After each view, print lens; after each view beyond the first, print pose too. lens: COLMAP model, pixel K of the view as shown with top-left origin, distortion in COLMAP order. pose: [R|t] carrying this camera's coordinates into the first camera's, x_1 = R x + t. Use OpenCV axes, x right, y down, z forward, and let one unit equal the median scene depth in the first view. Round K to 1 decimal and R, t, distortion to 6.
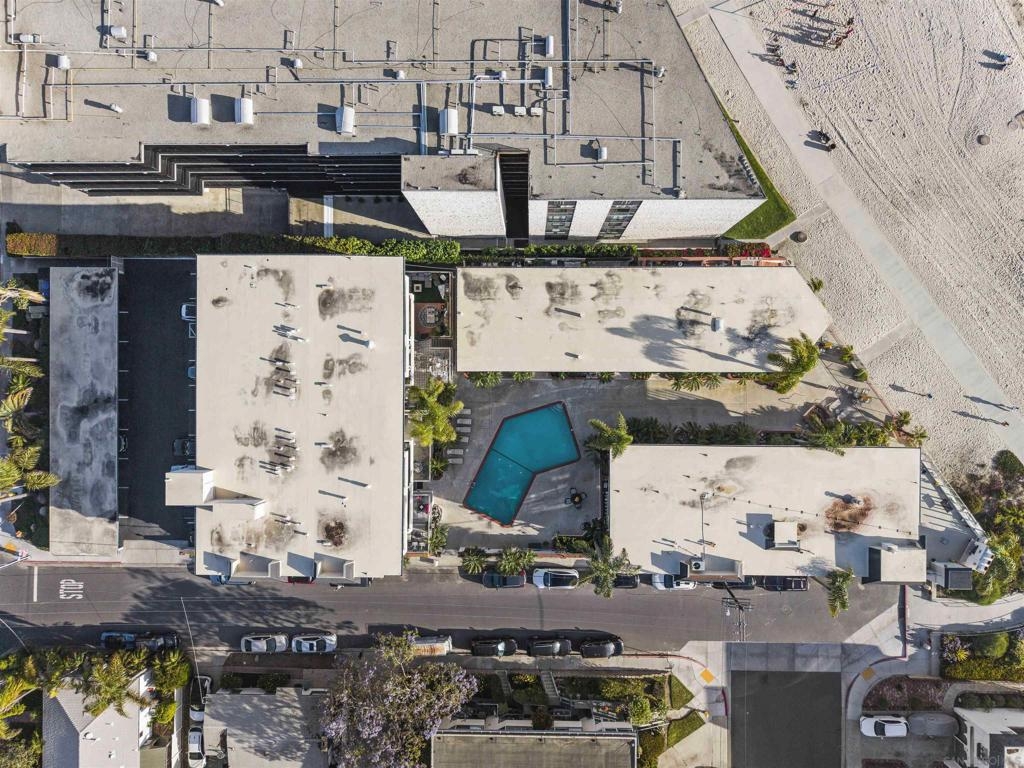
lens RADIAL K [[681.2, 0, 512.0], [0, 681.2, 384.0], [0, 0, 1]] dist [0.003094, -0.000603]
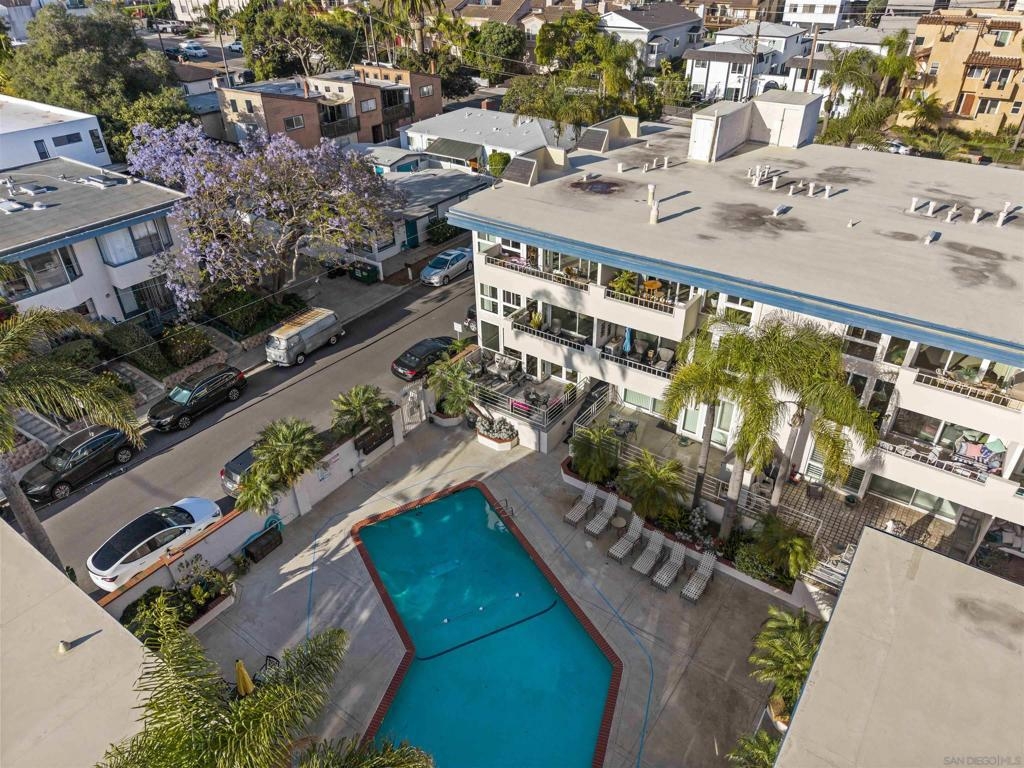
lens RADIAL K [[681.2, 0, 512.0], [0, 681.2, 384.0], [0, 0, 1]] dist [0.003094, -0.000603]
pose [[-0.578005, 0.475926, -0.662876, 0.179281], [-0.815716, -0.314335, 0.485592, -0.019631], [0.022740, 0.821394, 0.569908, 0.831573]]
